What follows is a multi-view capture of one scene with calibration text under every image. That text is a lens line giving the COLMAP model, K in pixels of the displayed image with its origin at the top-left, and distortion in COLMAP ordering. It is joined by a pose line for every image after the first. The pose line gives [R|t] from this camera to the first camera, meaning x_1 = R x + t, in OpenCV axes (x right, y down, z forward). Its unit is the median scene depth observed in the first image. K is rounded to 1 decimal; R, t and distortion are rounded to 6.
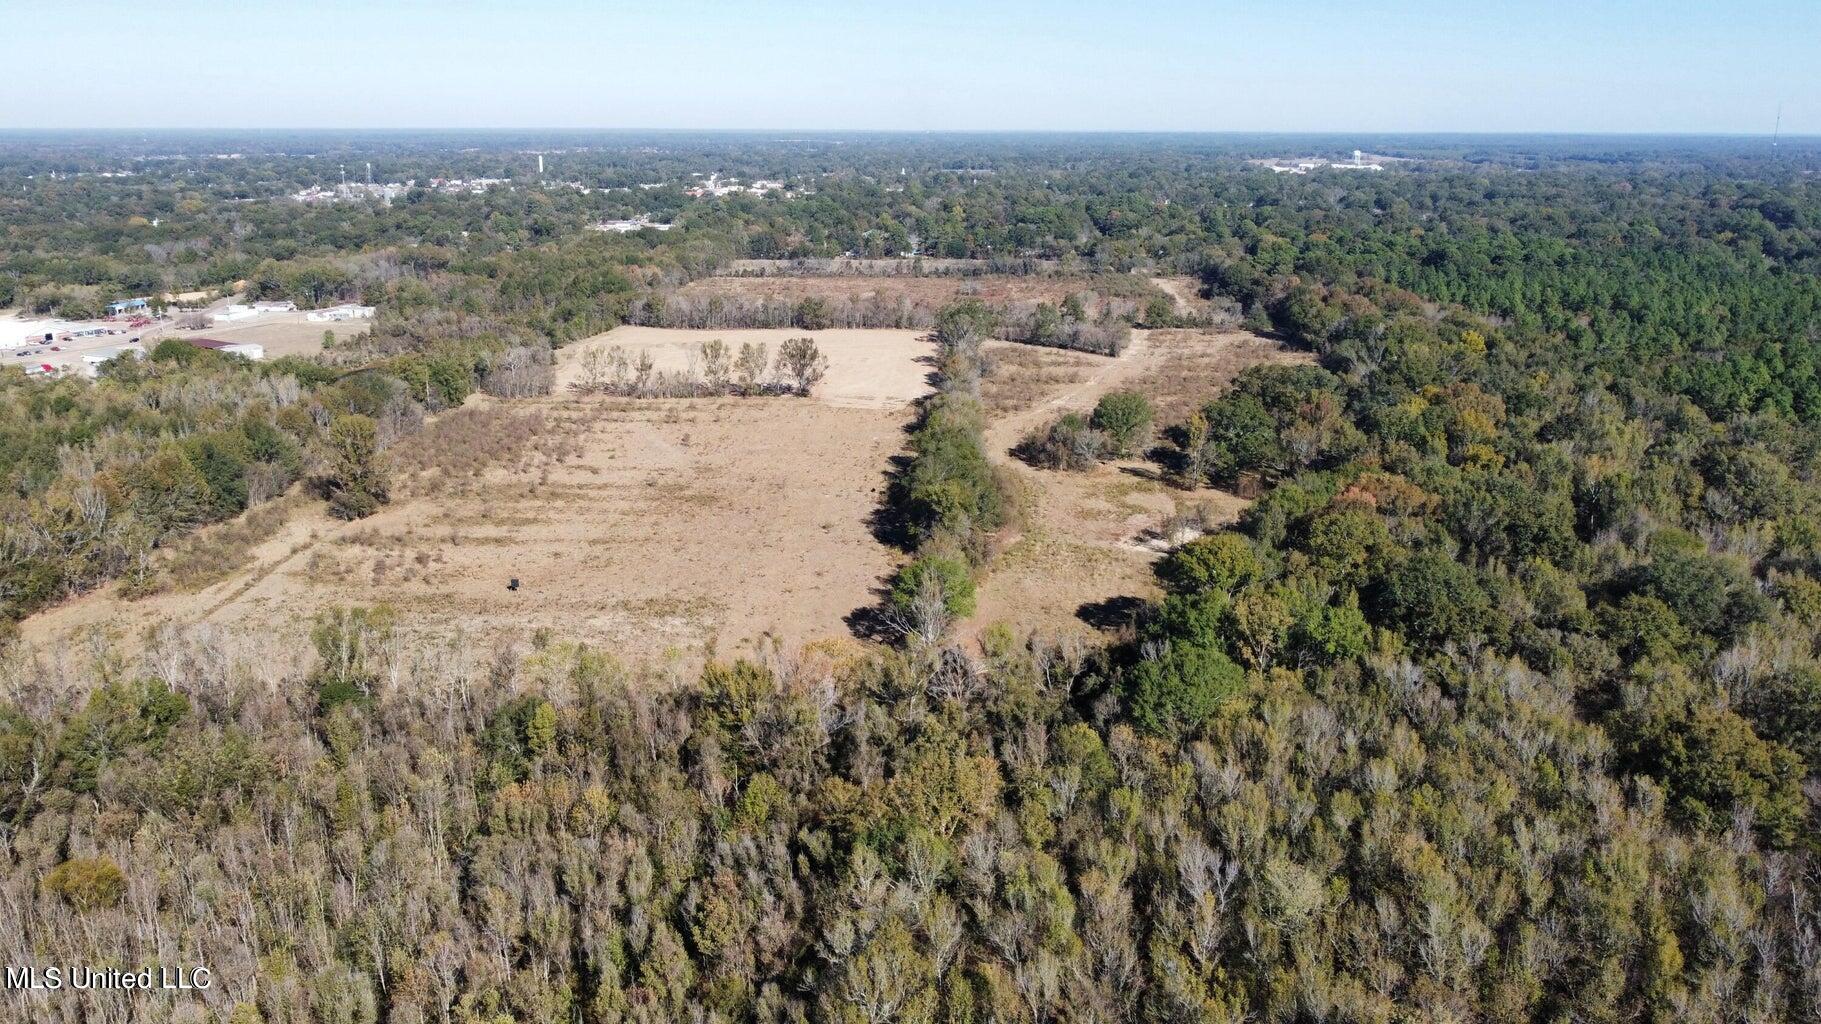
lens RADIAL K [[1379.9, 0, 913.3], [0, 1379.9, 511.8], [0, 0, 1]] dist [-0.000022, -0.009119]
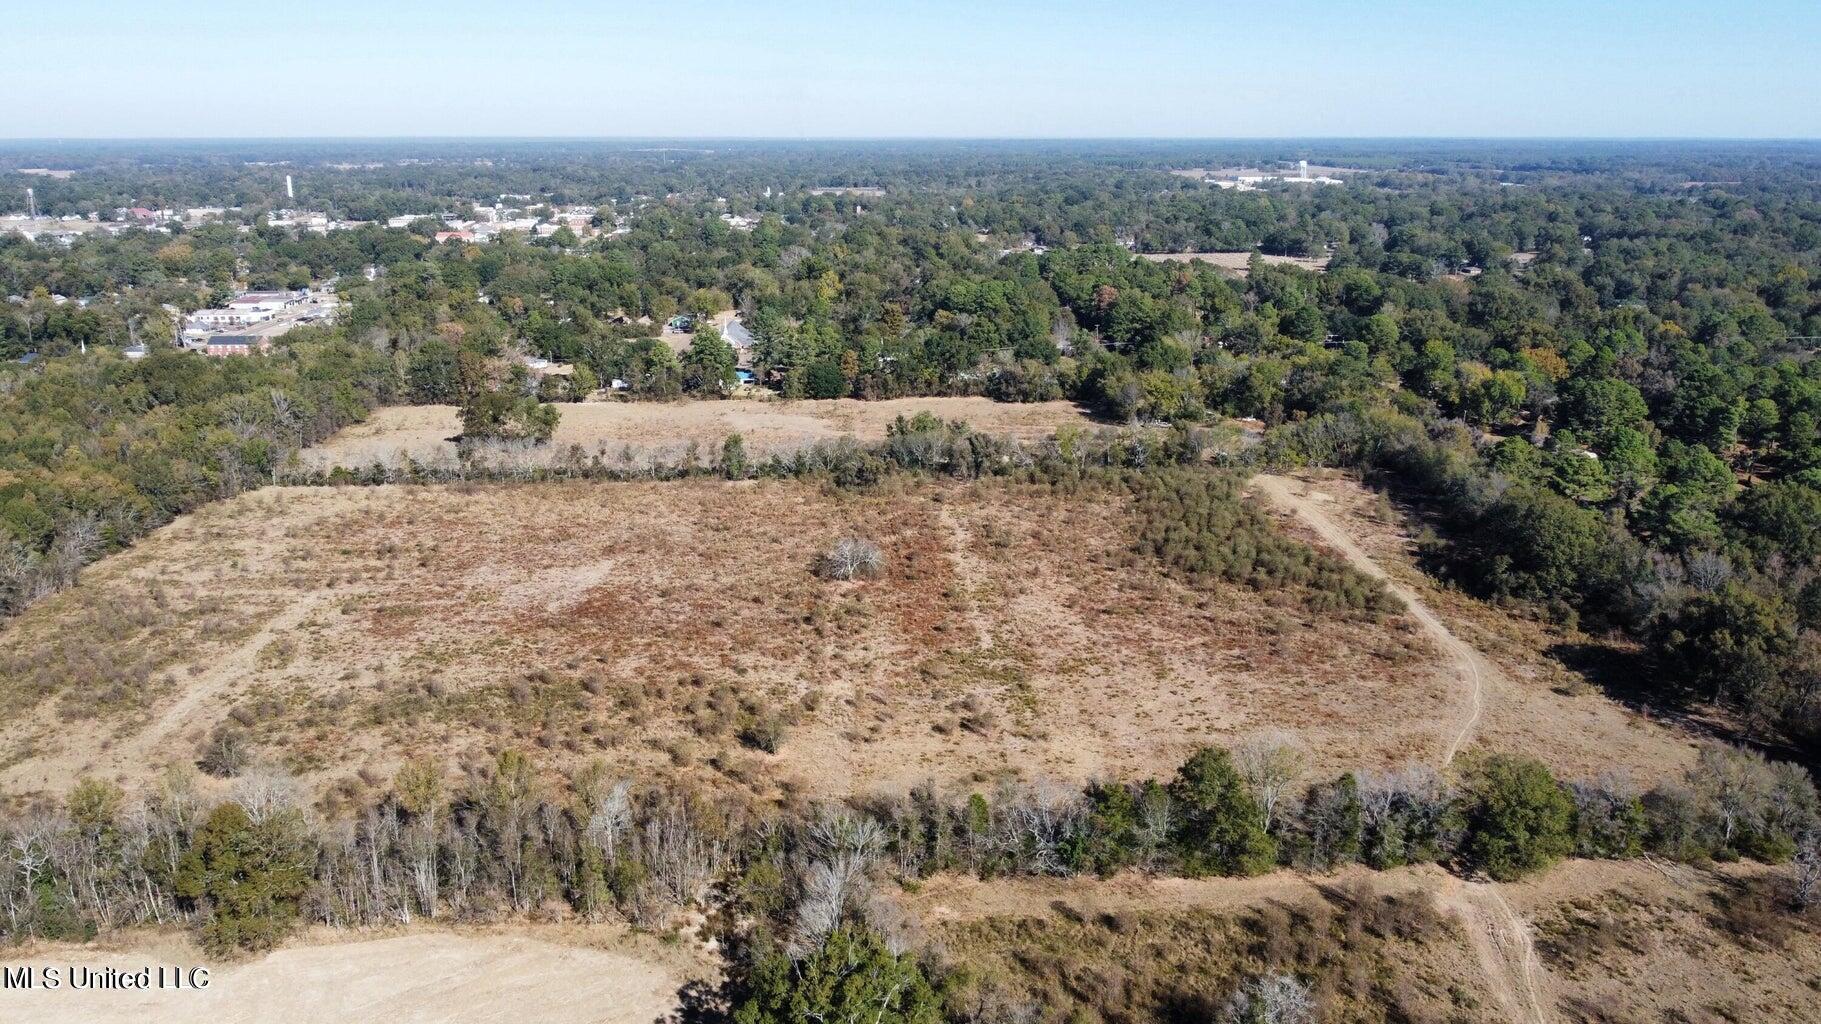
lens RADIAL K [[1379.9, 0, 909.7], [0, 1379.9, 515.4], [0, 0, 1]] dist [-0.000022, -0.009119]
pose [[0.996822, -0.024762, 0.075712, 0.007904], [0.024929, 0.999688, -0.001272, -0.048588], [-0.075657, 0.003155, 0.997129, 0.171093]]
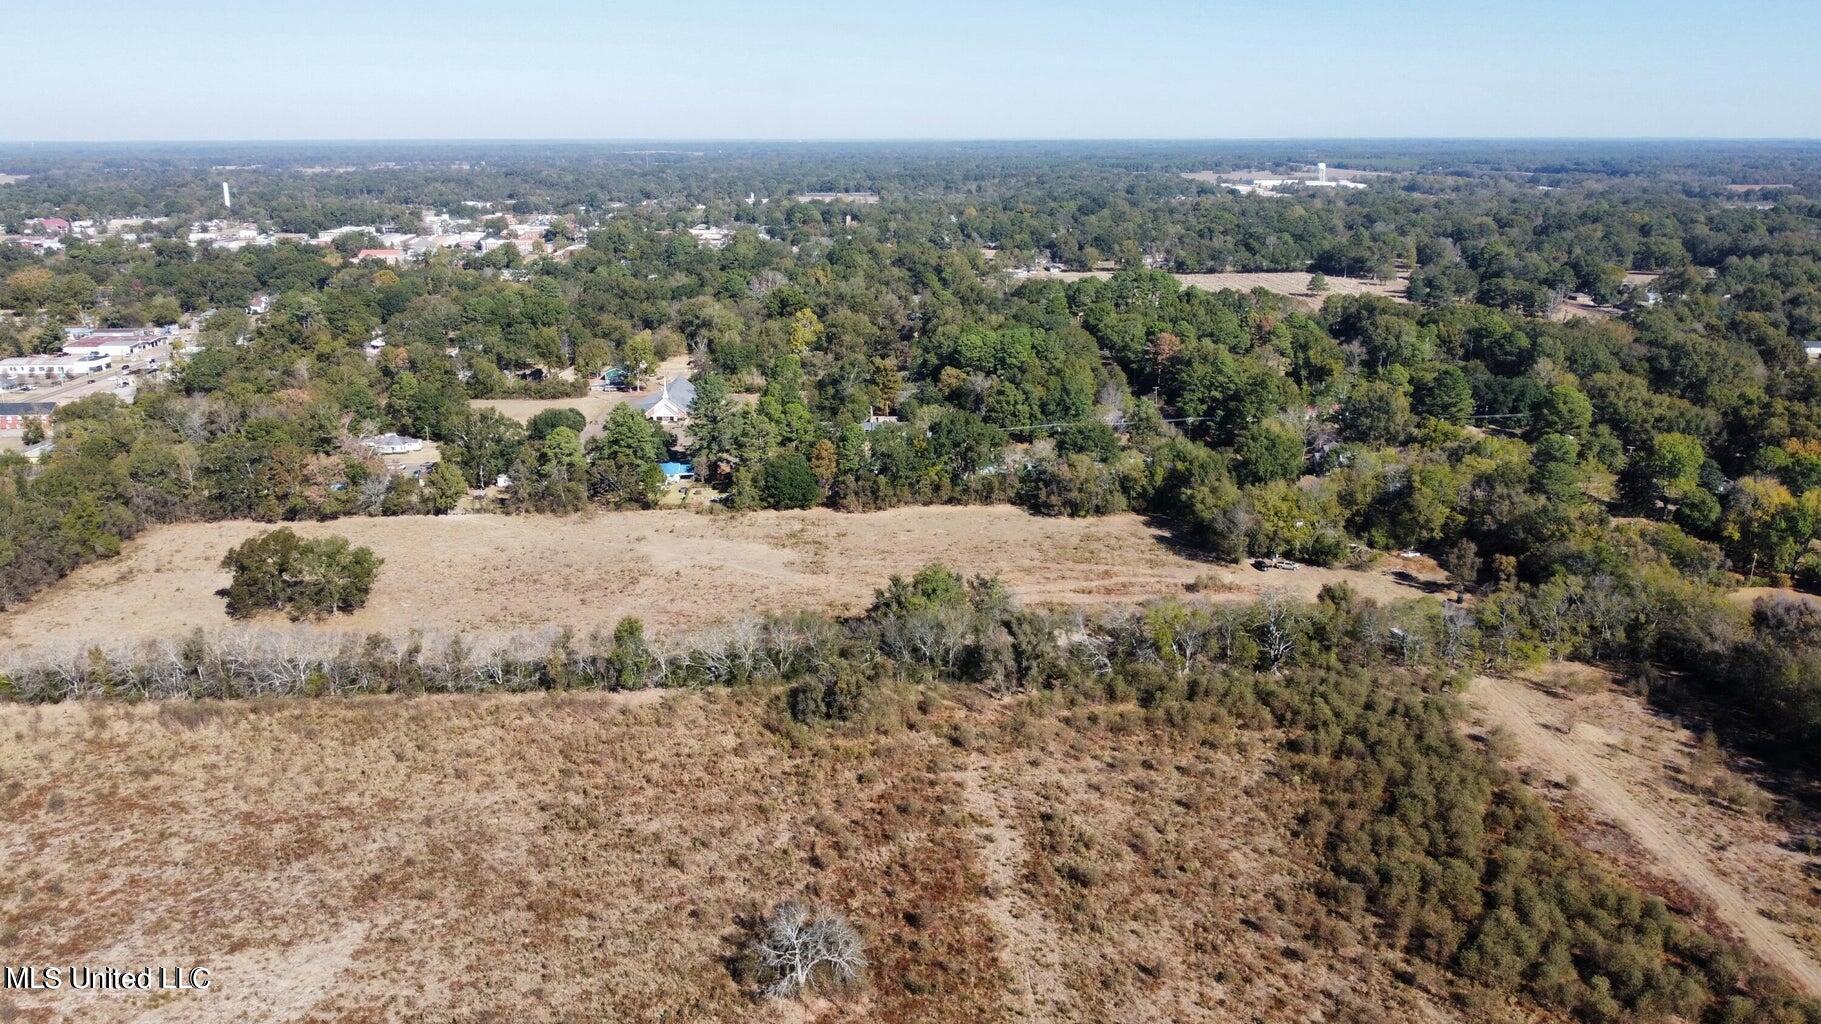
lens RADIAL K [[1379.9, 0, 909.5], [0, 1379.9, 509.1], [0, 0, 1]] dist [-0.000022, -0.009119]
pose [[0.996495, -0.027243, 0.079088, 0.011841], [0.027839, 0.999592, -0.006448, -0.063023], [-0.078880, 0.008627, 0.996847, 0.222992]]
